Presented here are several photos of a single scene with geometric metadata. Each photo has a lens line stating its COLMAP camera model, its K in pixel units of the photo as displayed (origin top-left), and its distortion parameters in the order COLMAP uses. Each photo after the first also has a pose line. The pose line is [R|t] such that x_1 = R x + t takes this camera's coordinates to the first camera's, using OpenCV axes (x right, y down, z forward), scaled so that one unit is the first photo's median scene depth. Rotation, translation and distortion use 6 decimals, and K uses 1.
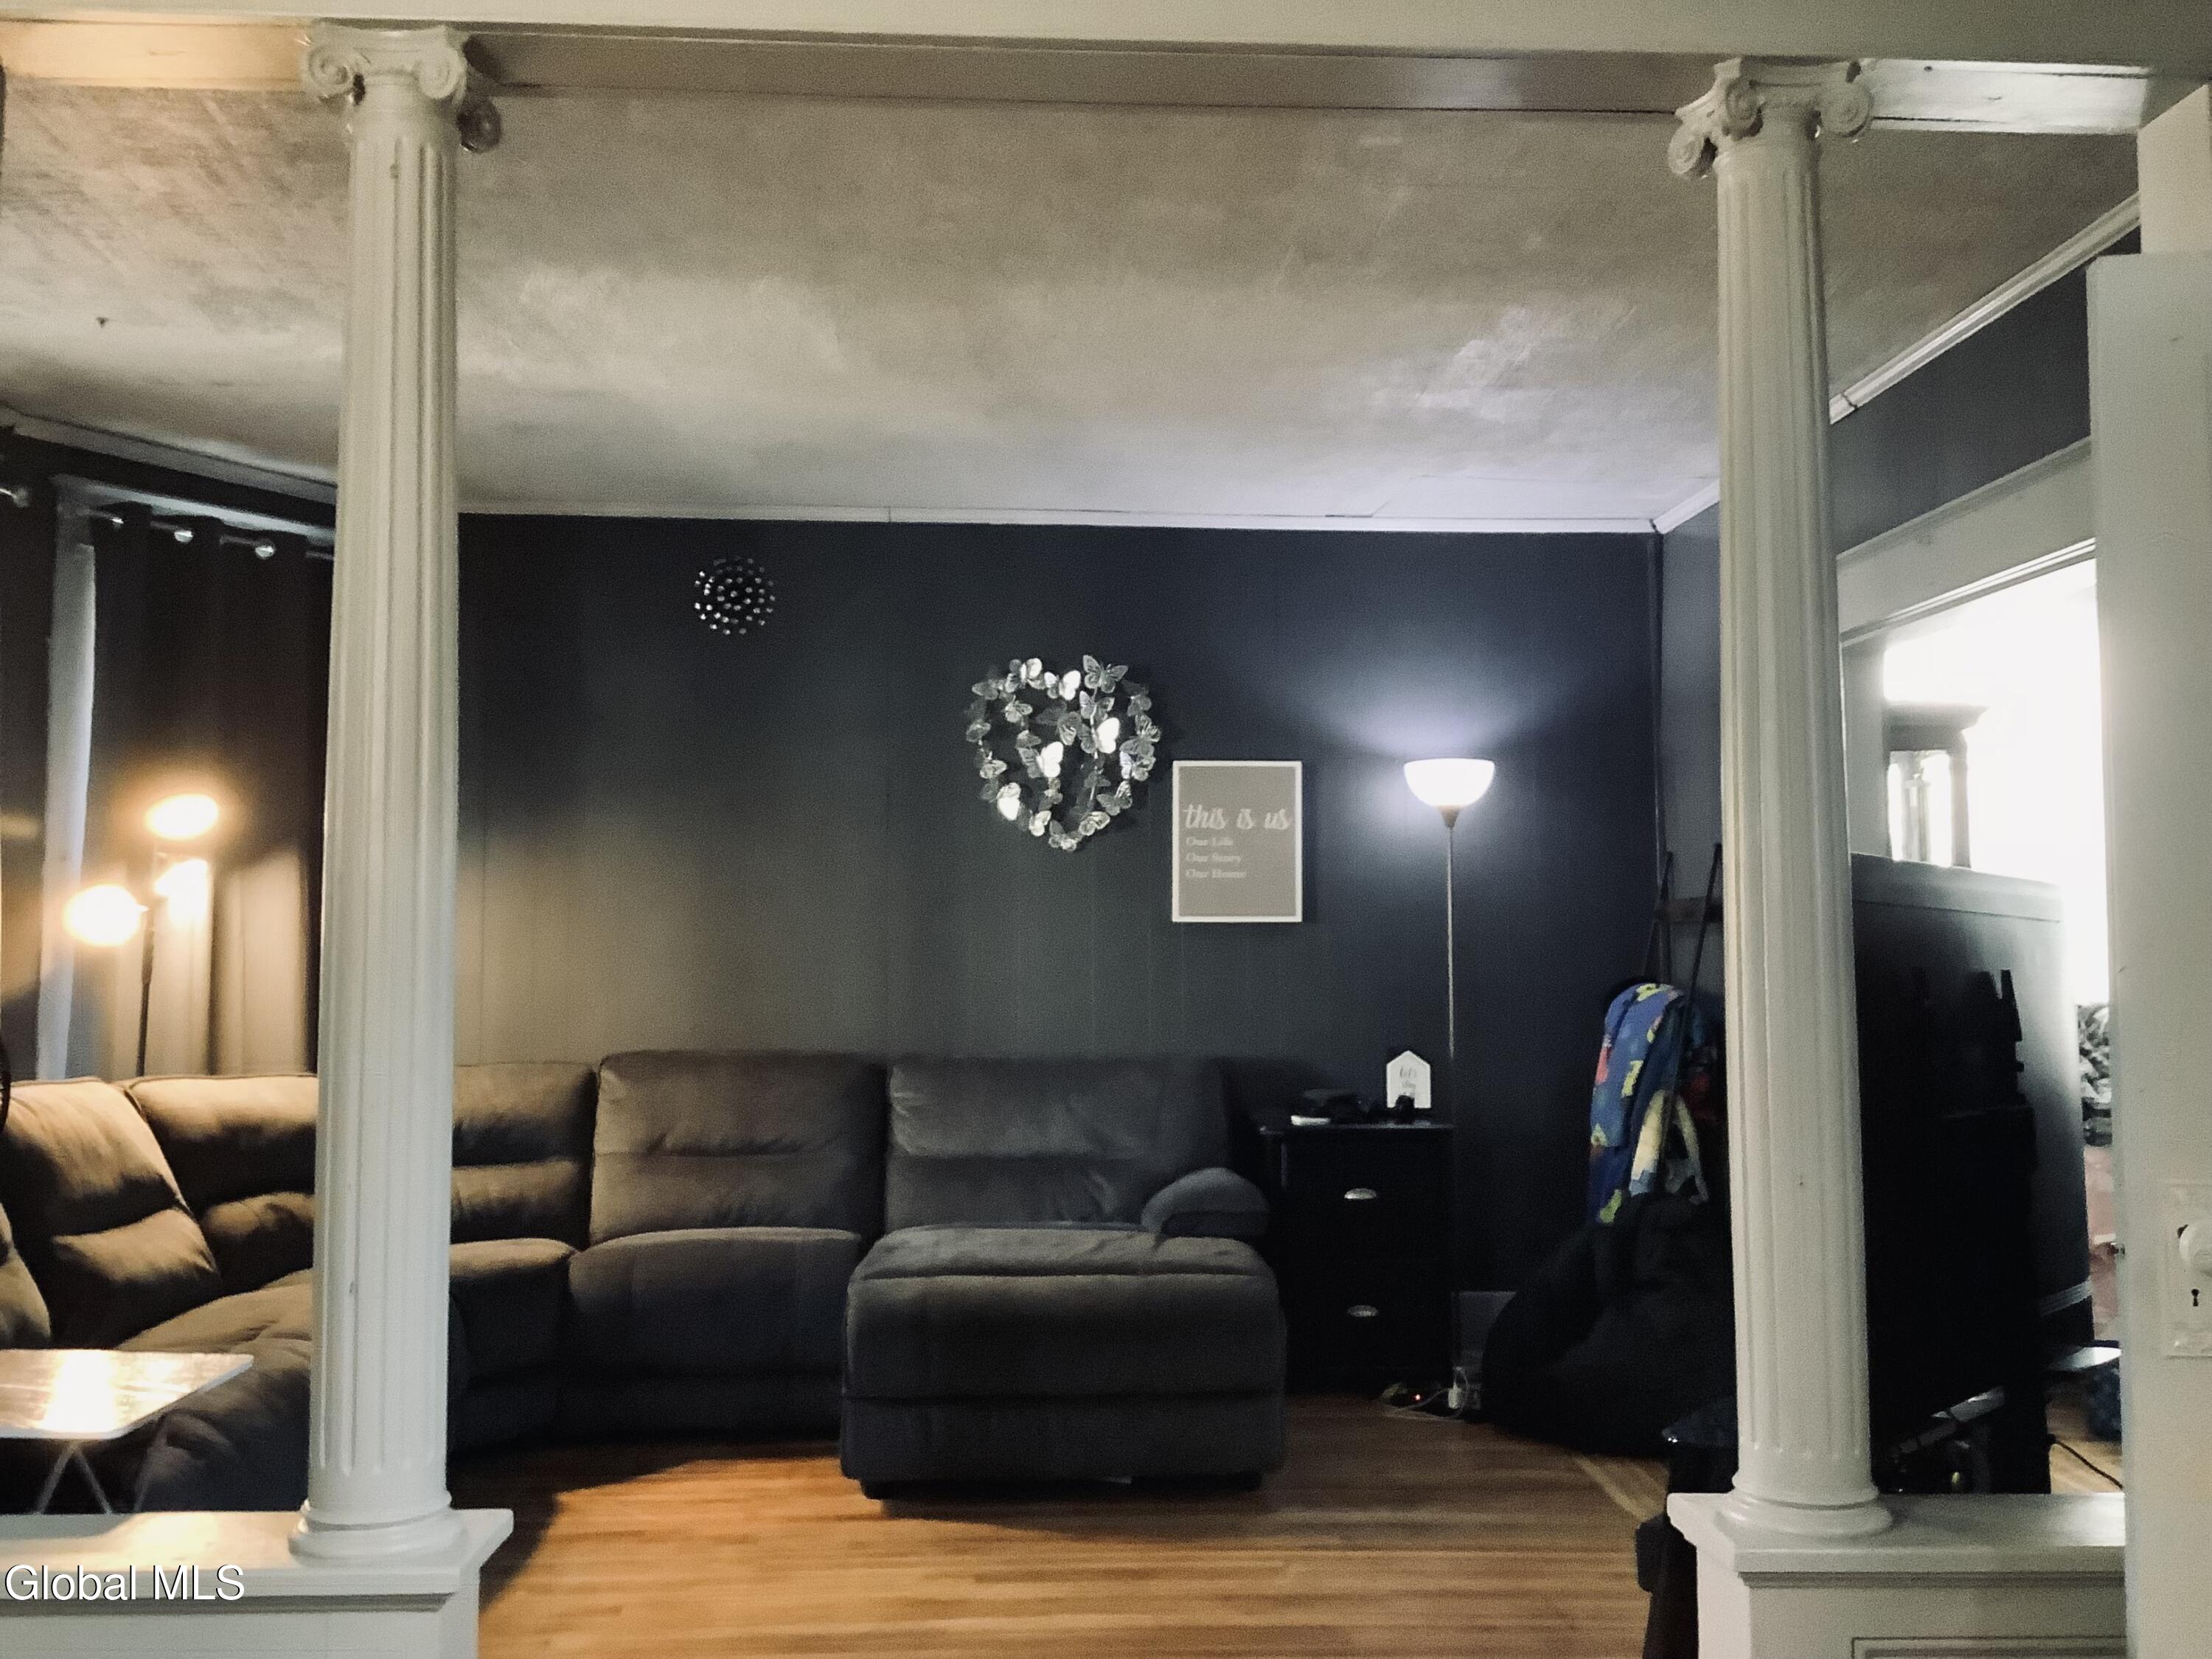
lens RADIAL K [[1997.2, 0, 1106.0], [0, 1997.2, 829.5], [0, 0, 1]] dist [0.112062, -0.223069]
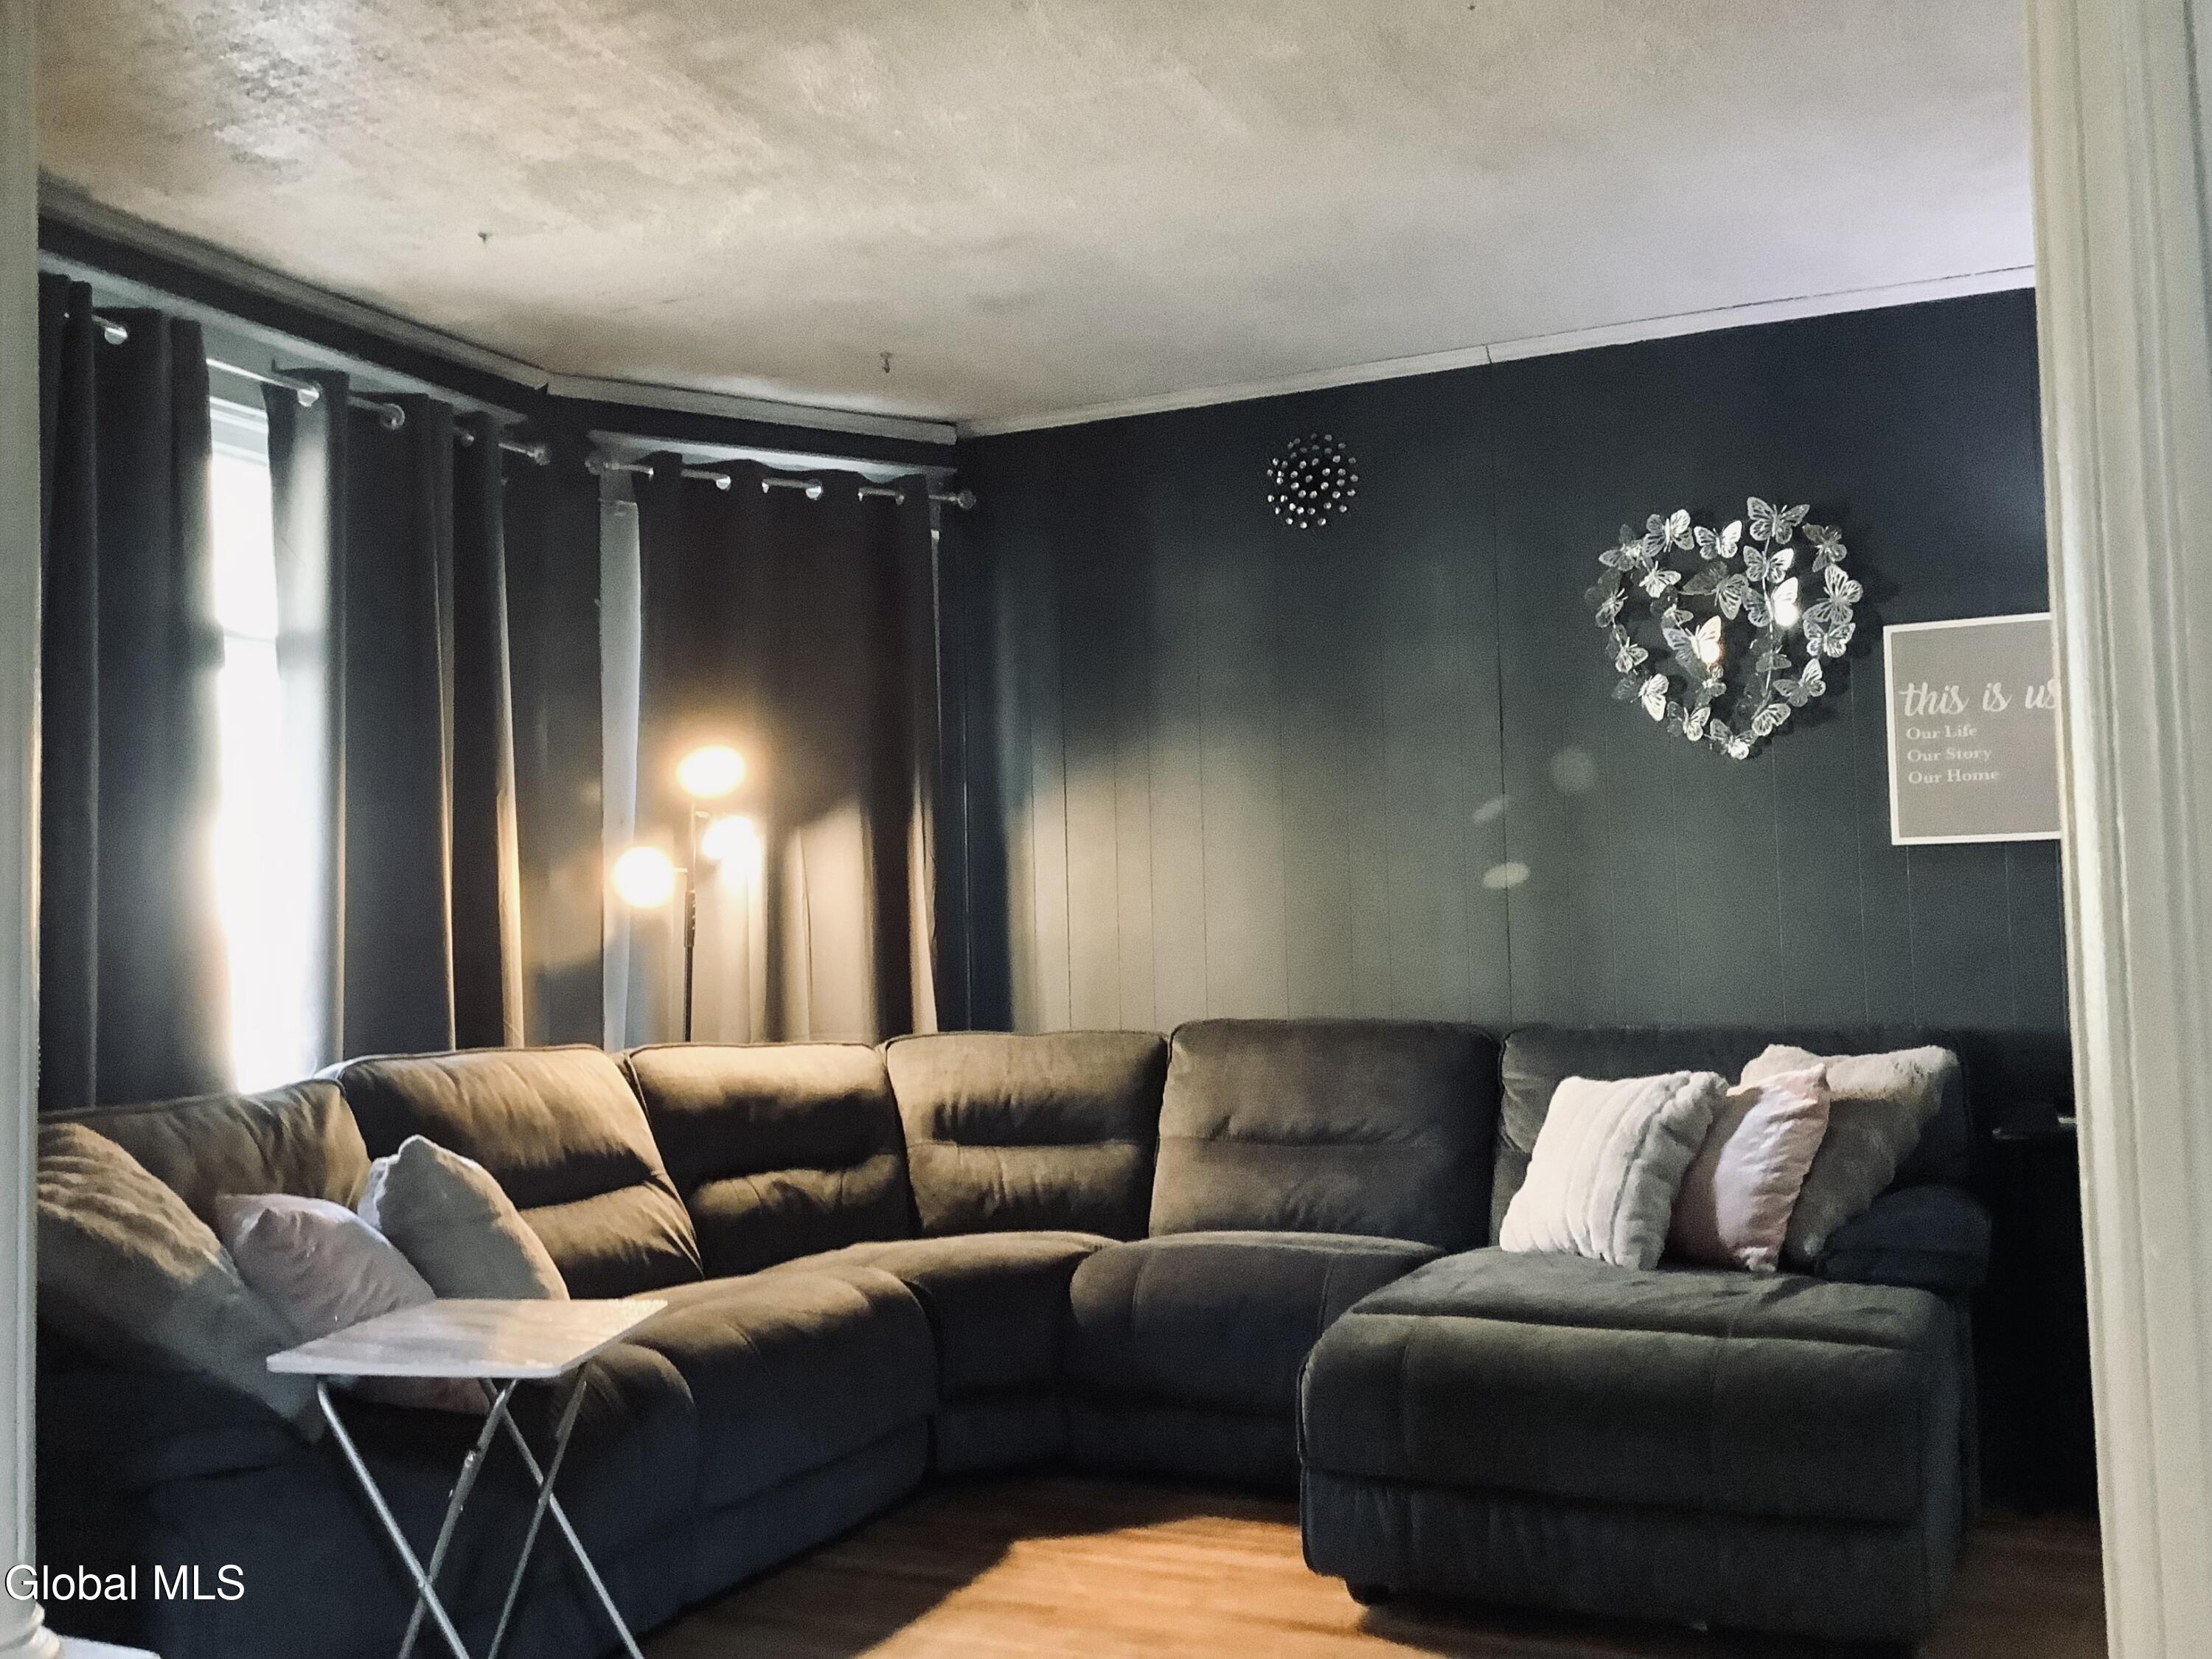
lens RADIAL K [[1997.2, 0, 1106.0], [0, 1997.2, 829.5], [0, 0, 1]] dist [0.112062, -0.223069]
pose [[0.880477, -0.046549, -0.471797, 0.130053], [0.050949, 0.998695, -0.003453, 0.028291], [0.471342, -0.020998, 0.881700, 0.214411]]
